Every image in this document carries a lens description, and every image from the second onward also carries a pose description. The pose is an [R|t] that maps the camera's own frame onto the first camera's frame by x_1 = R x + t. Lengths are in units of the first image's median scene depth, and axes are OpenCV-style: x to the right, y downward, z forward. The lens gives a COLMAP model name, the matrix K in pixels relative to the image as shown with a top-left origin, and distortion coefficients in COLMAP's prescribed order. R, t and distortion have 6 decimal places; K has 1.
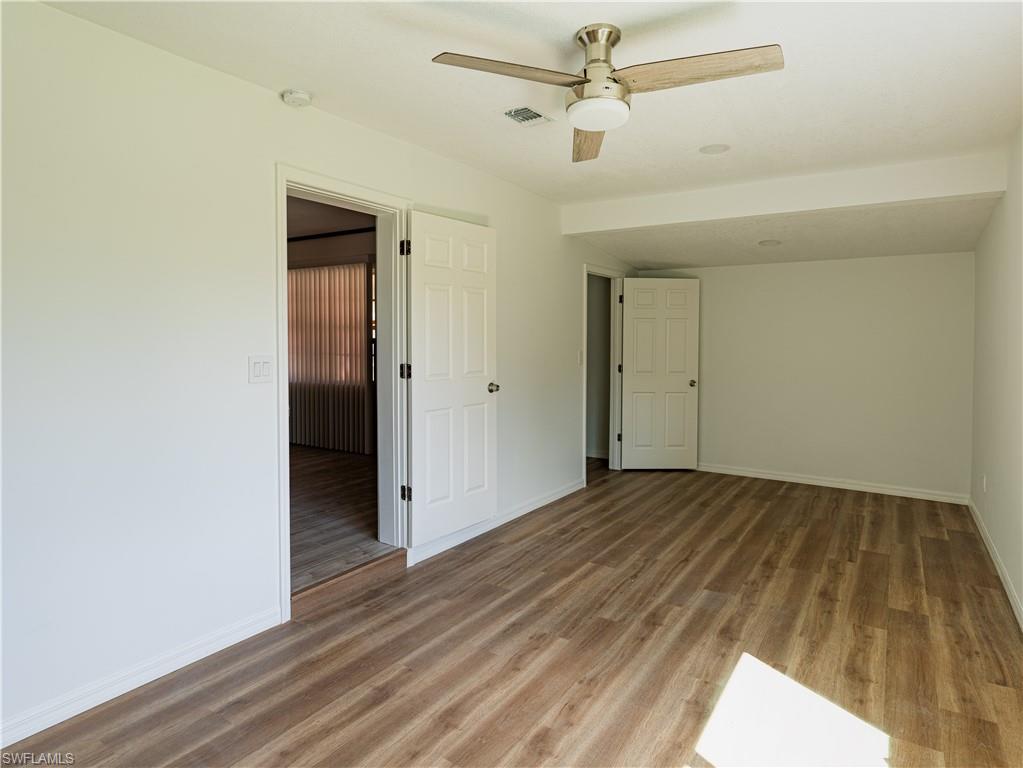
lens RADIAL K [[598.2, 0, 511.5], [0, 598.2, 384.0], [0, 0, 1]] dist [-0.001183, -0.000647]
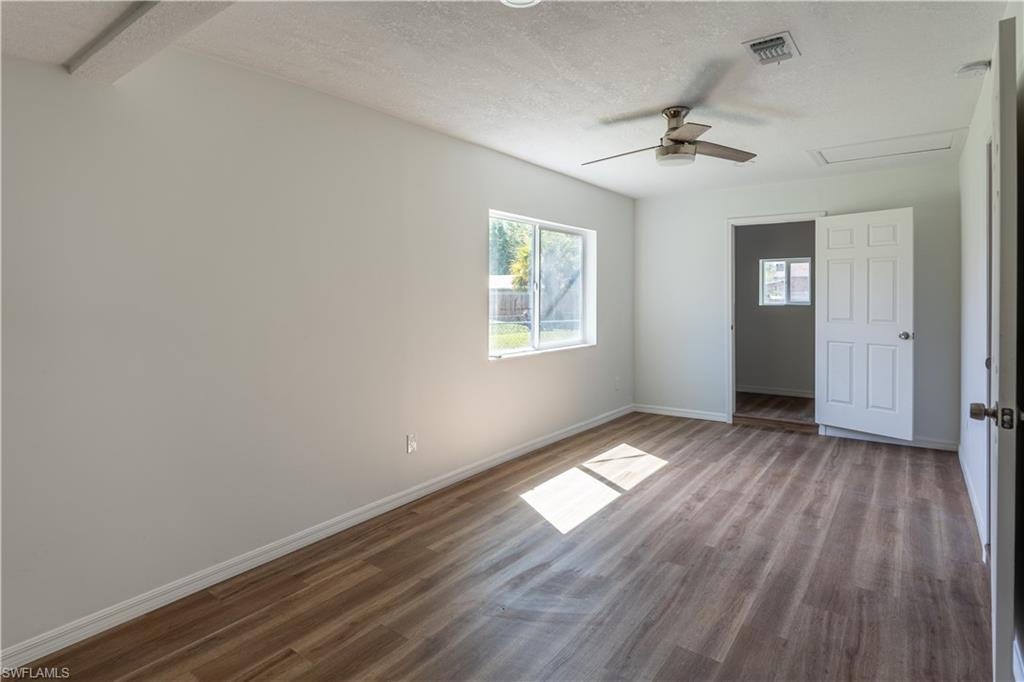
lens RADIAL K [[541.1, 0, 512.0], [0, 541.1, 341.0], [0, 0, 1]] dist [-0.002617, -0.000471]
pose [[-0.998068, -0.006663, 0.061780, 0.404332], [0.003359, 0.986995, 0.160715, -0.144441], [-0.062048, 0.160612, -0.985065, 1.956205]]
